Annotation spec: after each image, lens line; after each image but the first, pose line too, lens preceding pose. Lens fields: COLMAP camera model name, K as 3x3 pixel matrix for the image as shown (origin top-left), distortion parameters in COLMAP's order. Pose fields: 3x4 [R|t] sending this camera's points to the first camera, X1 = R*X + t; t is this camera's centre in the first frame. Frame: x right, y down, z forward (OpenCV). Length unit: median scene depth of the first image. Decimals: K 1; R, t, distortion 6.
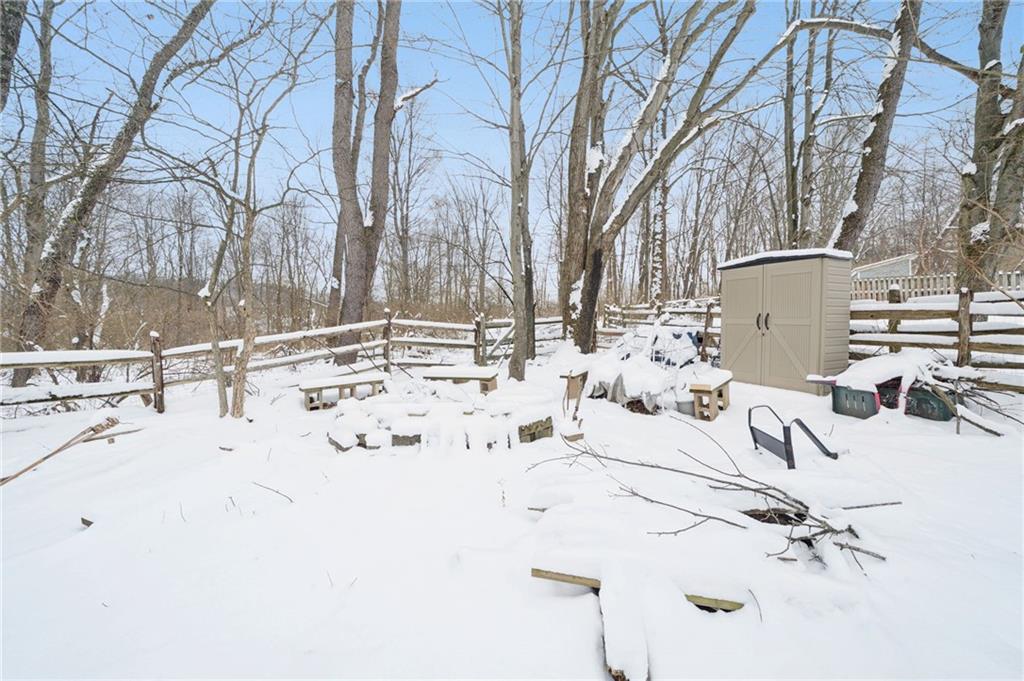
lens RADIAL K [[349.6, 0, 512.0], [0, 349.6, 340.5], [0, 0, 1]] dist [-0.001006, -0.000117]
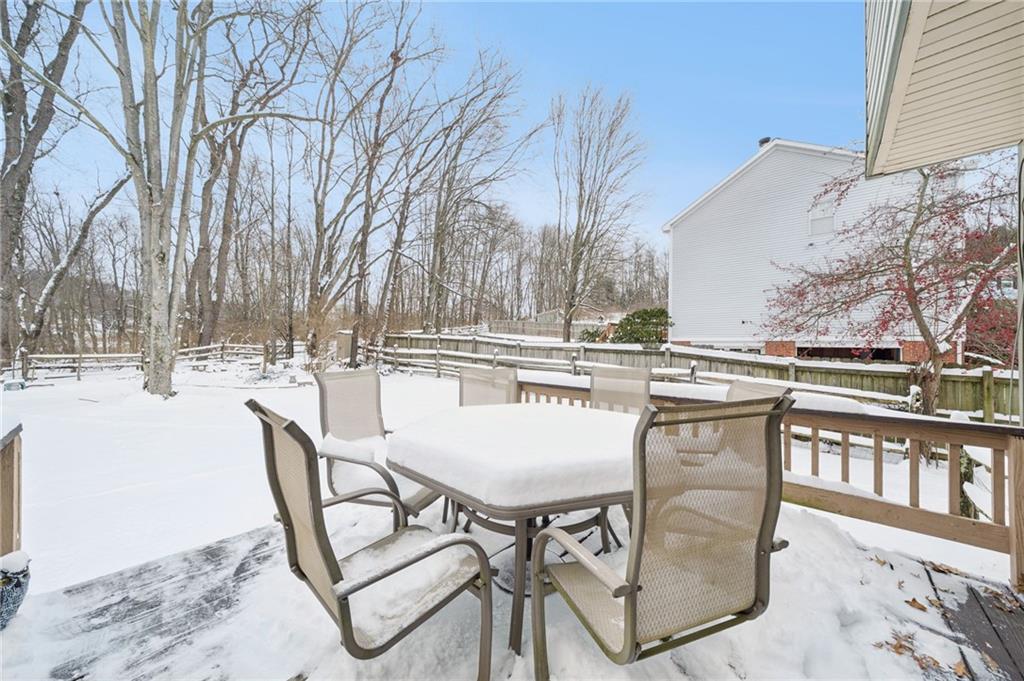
lens RADIAL K [[349.6, 0, 512.0], [0, 349.6, 340.5], [0, 0, 1]] dist [-0.001006, -0.000117]
pose [[0.943433, 0.023932, 0.330699, 0.755307], [-0.017902, 0.999613, -0.021269, -0.059994], [-0.331080, 0.014146, 0.943497, -2.006198]]
